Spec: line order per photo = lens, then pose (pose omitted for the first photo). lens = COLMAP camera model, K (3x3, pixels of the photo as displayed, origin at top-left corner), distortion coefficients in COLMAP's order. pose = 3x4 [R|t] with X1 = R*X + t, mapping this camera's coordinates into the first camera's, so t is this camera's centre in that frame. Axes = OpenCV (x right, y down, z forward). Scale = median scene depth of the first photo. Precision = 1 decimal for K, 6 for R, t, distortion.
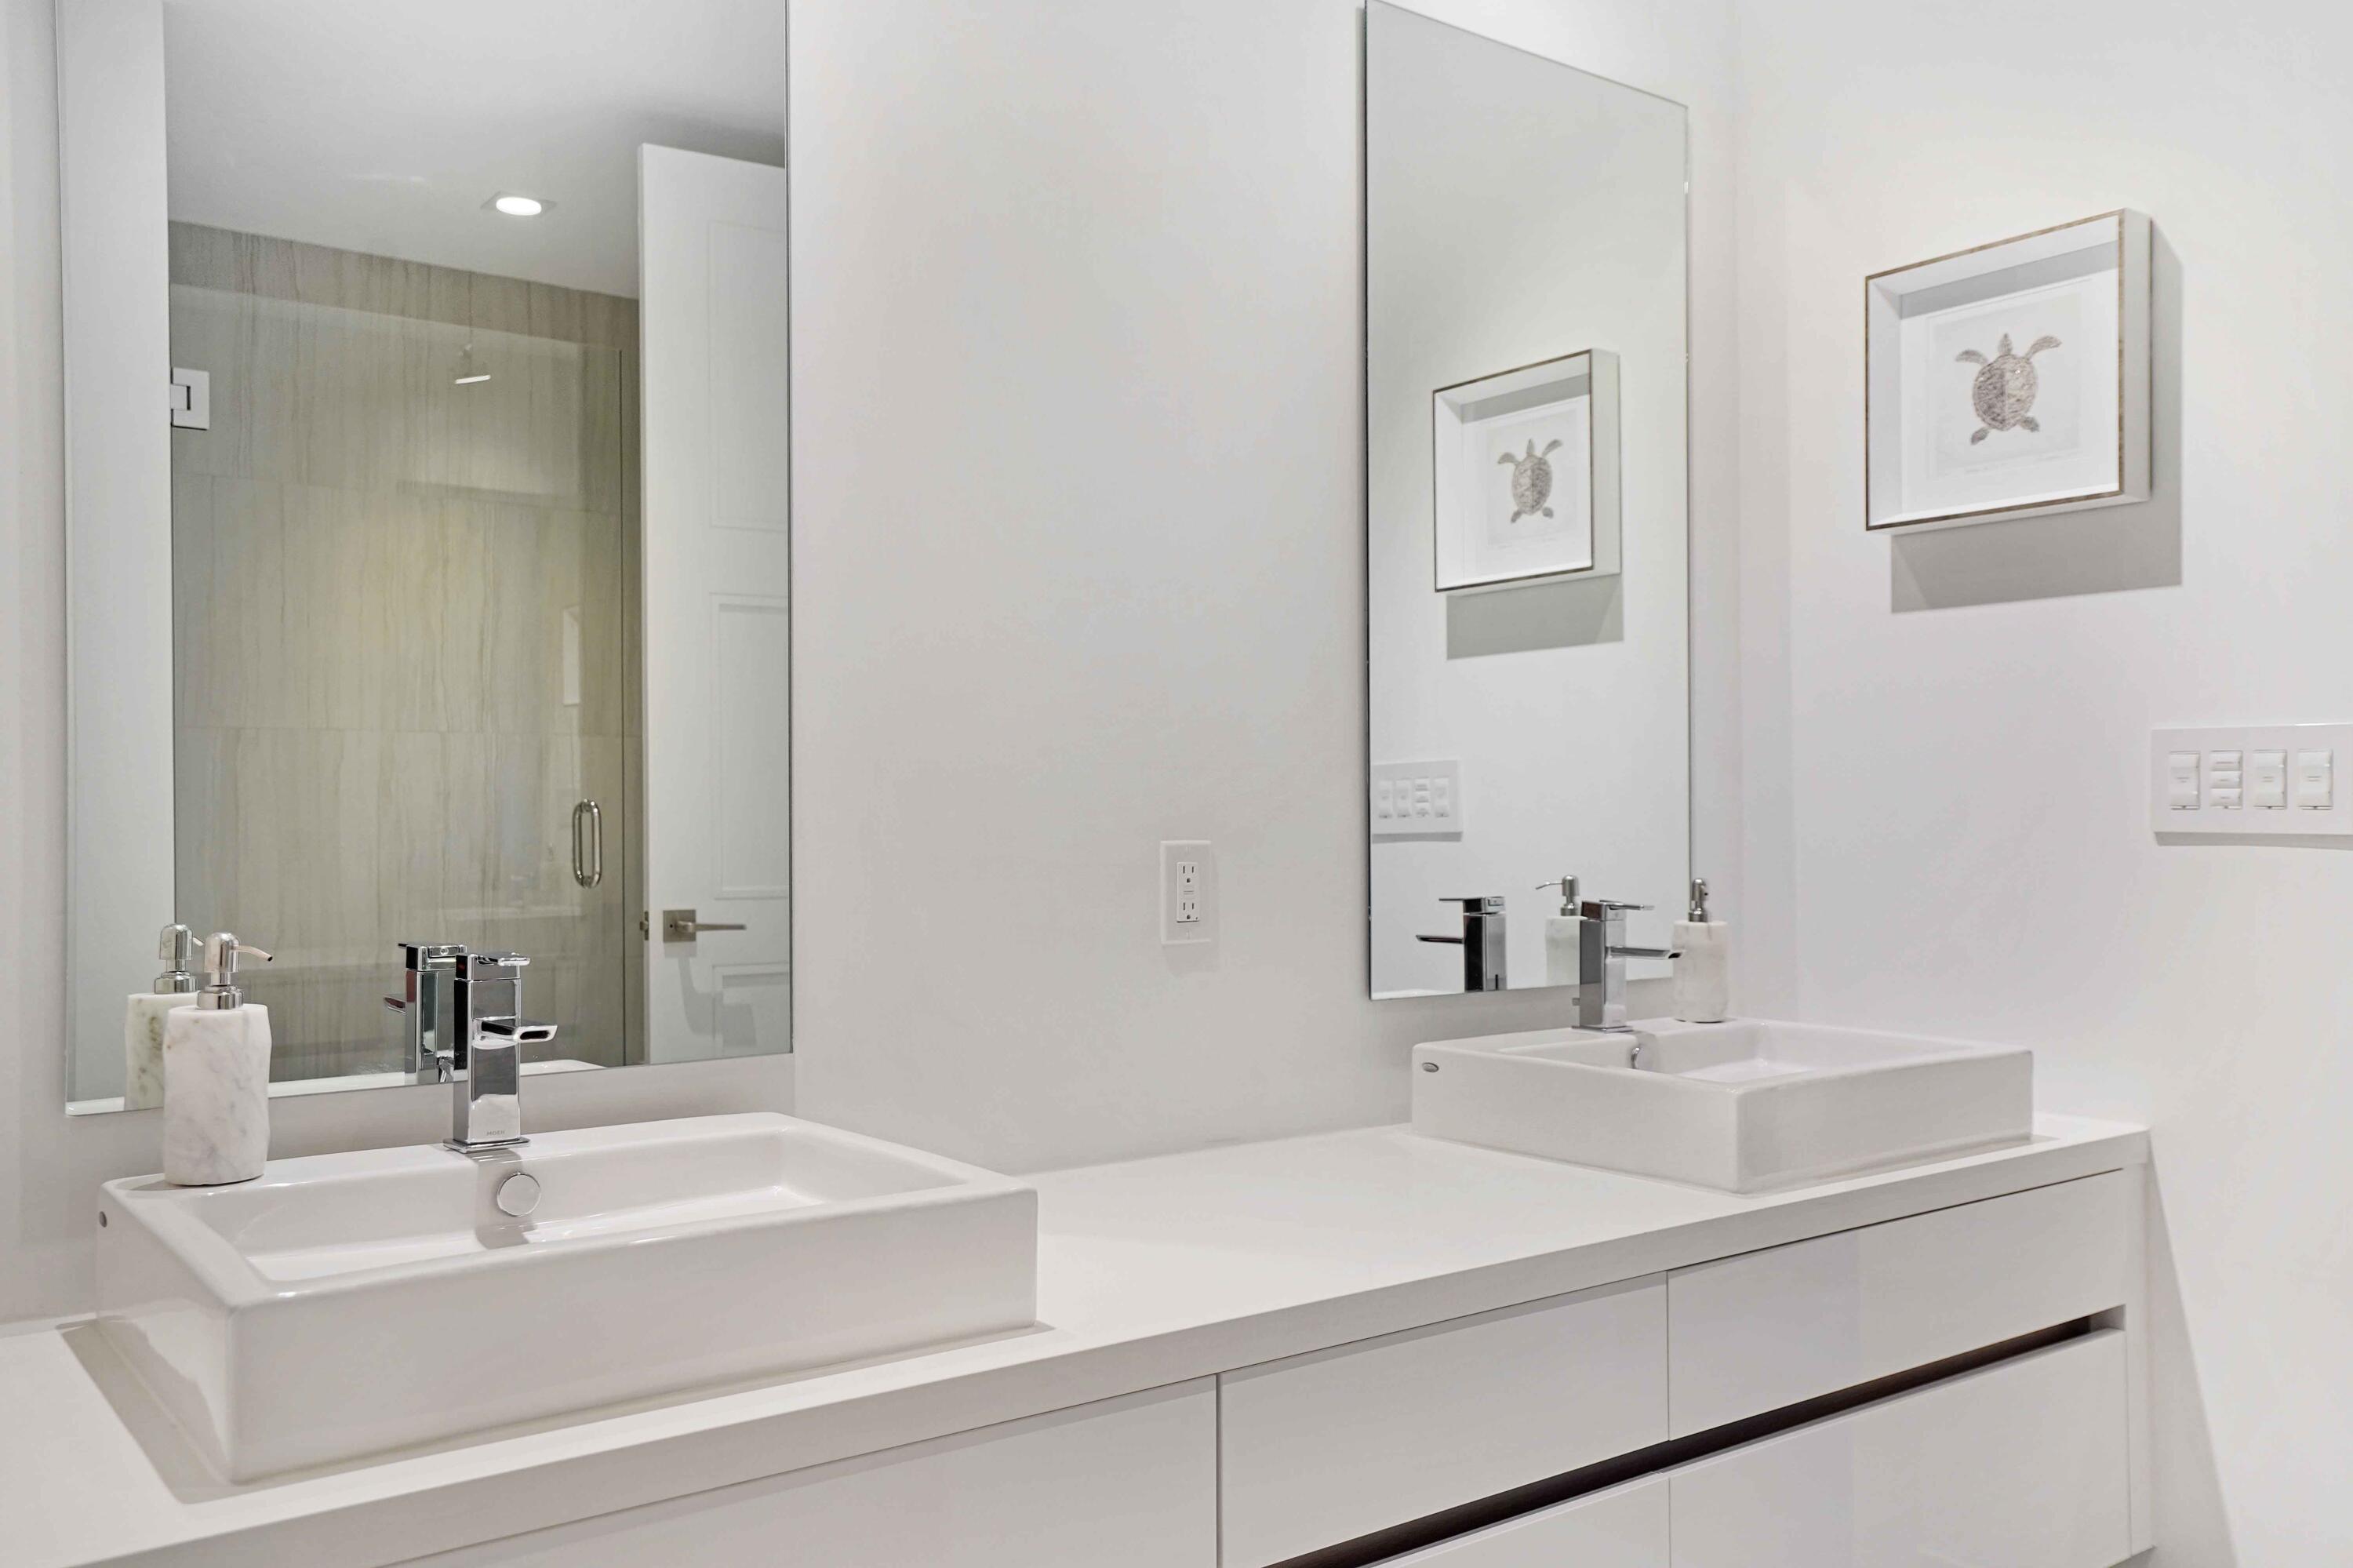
lens RADIAL K [[1910.5, 0, 1176.5], [0, 1910.5, 784.0], [0, 0, 1]] dist [0.089824, -0.000003]
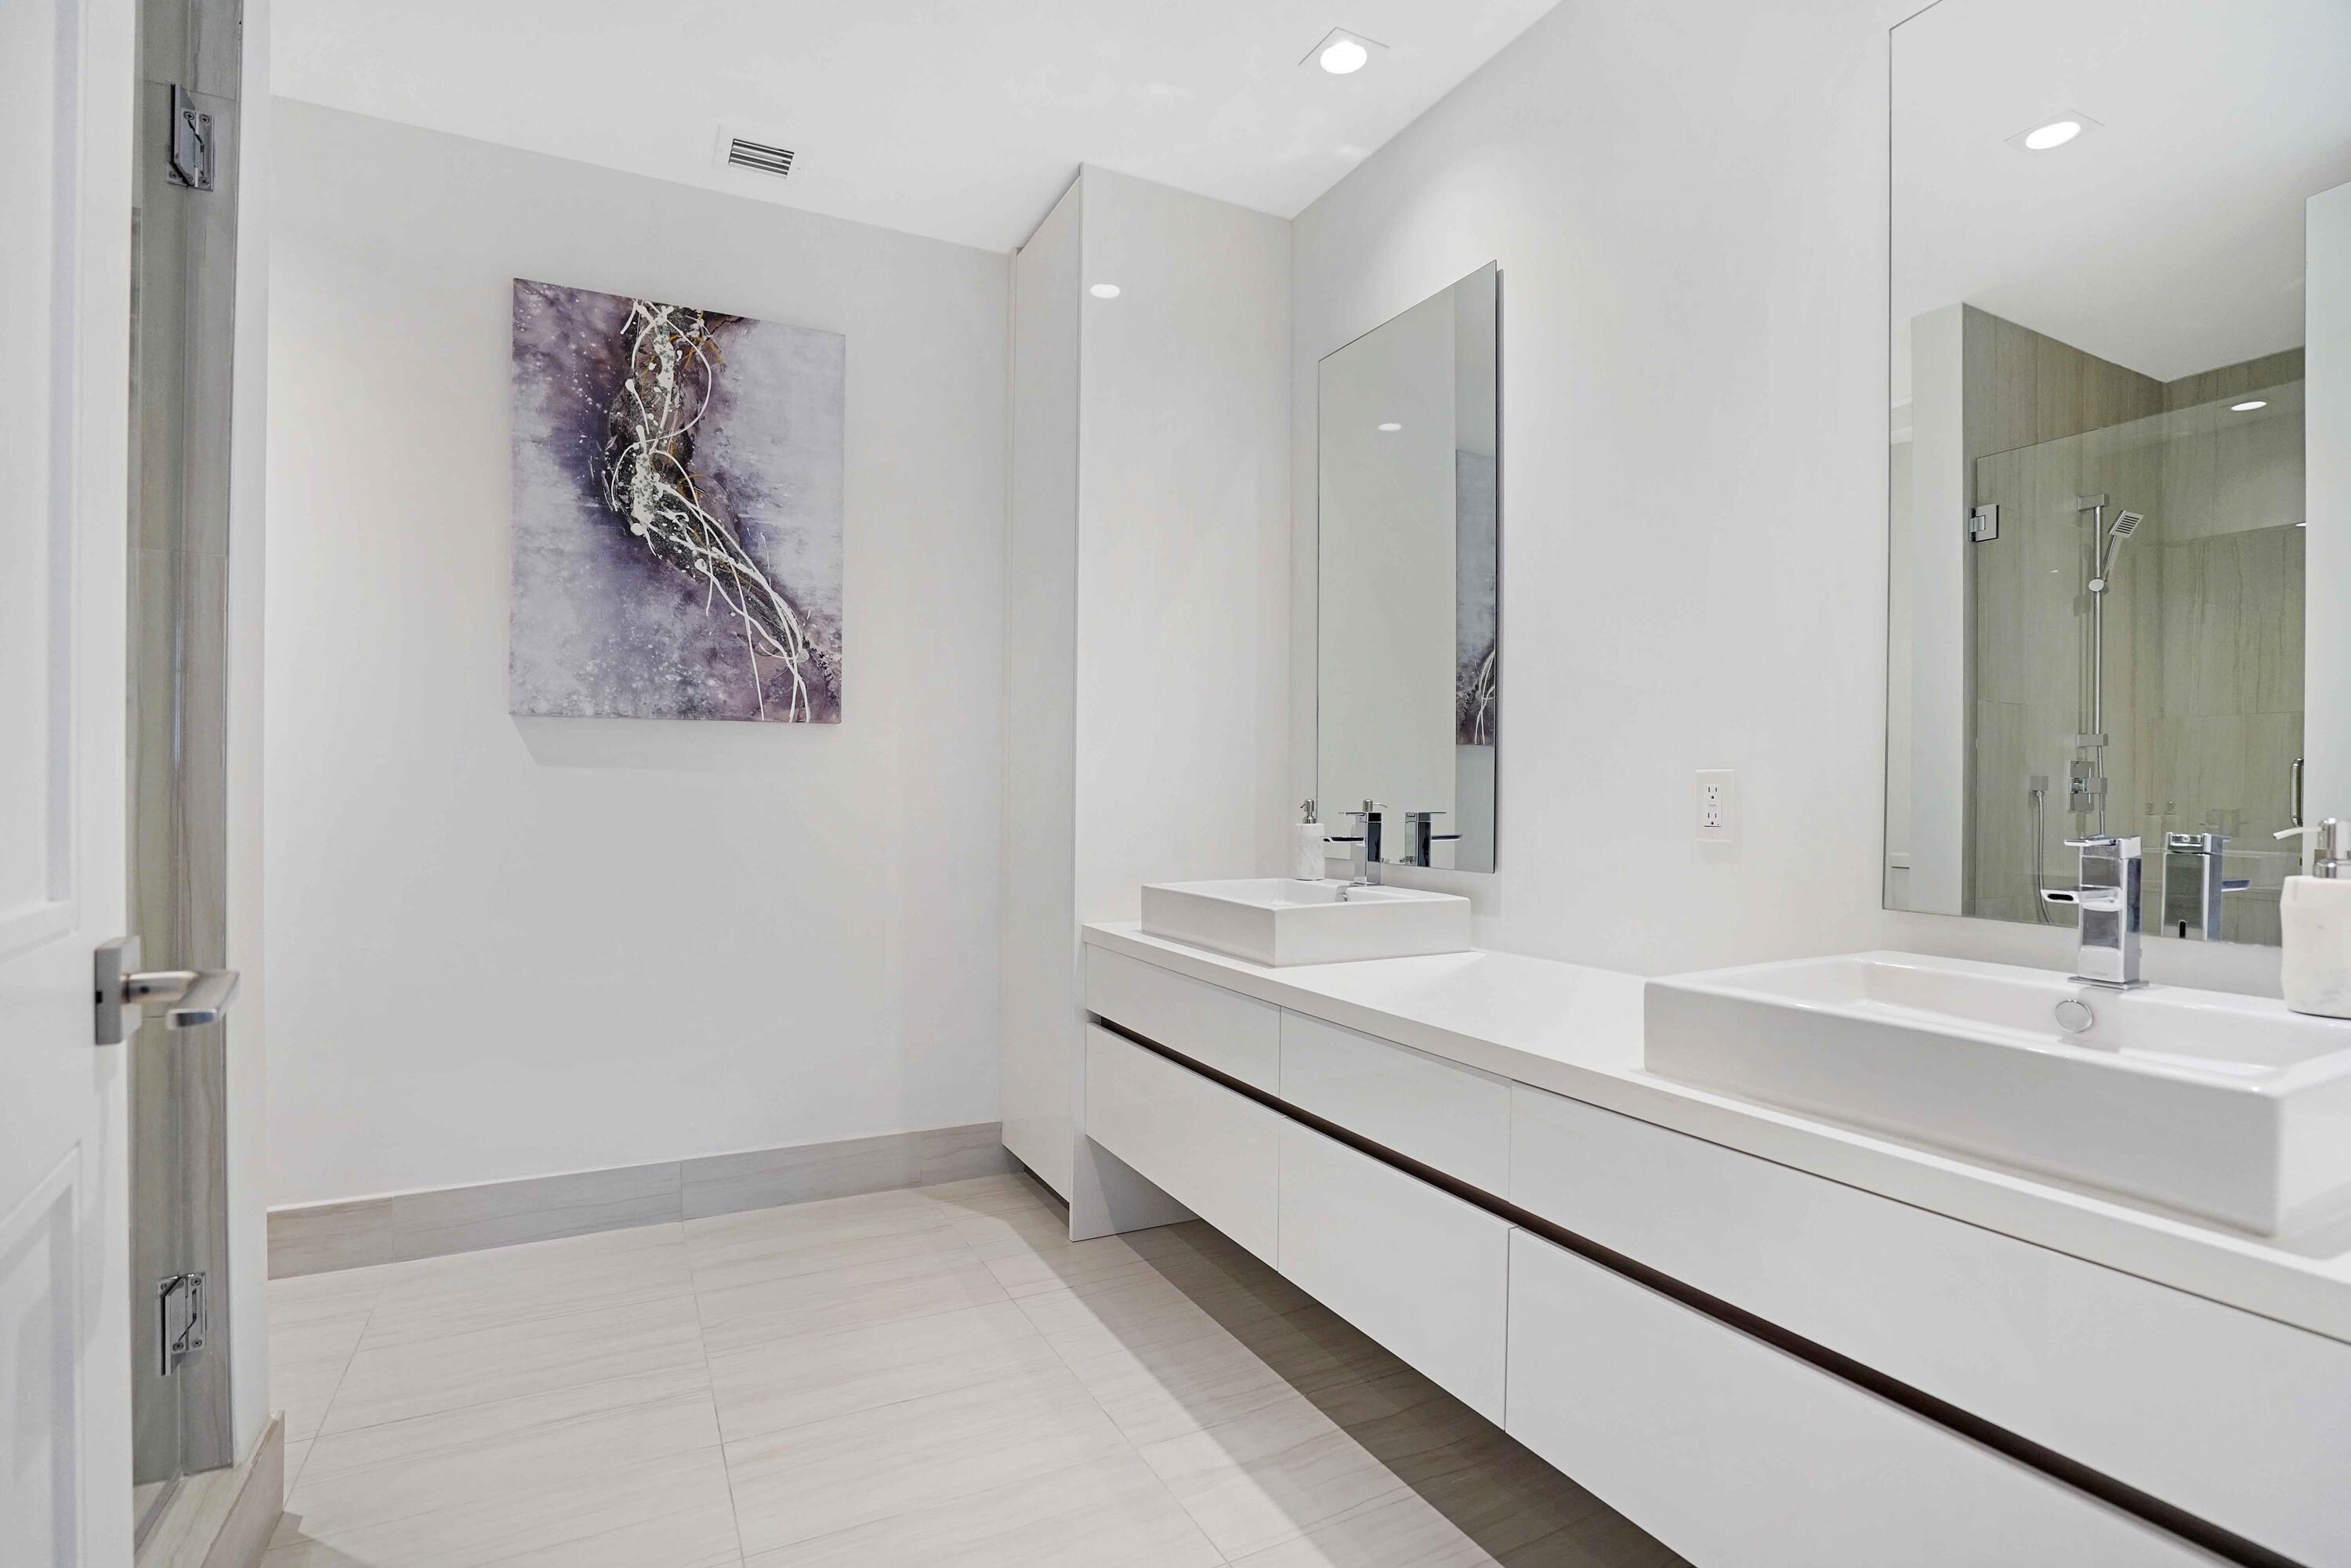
lens RADIAL K [[1131.8, 0, 1175.5], [0, 1131.8, 784.0], [0, 0, 1]] dist [-0.041080, -0.000112]
pose [[-0.170669, 0.017199, -0.985178, 0.898528], [0.025563, 0.999588, 0.013022, 0.019414], [0.984997, -0.022961, -0.171038, 0.748537]]
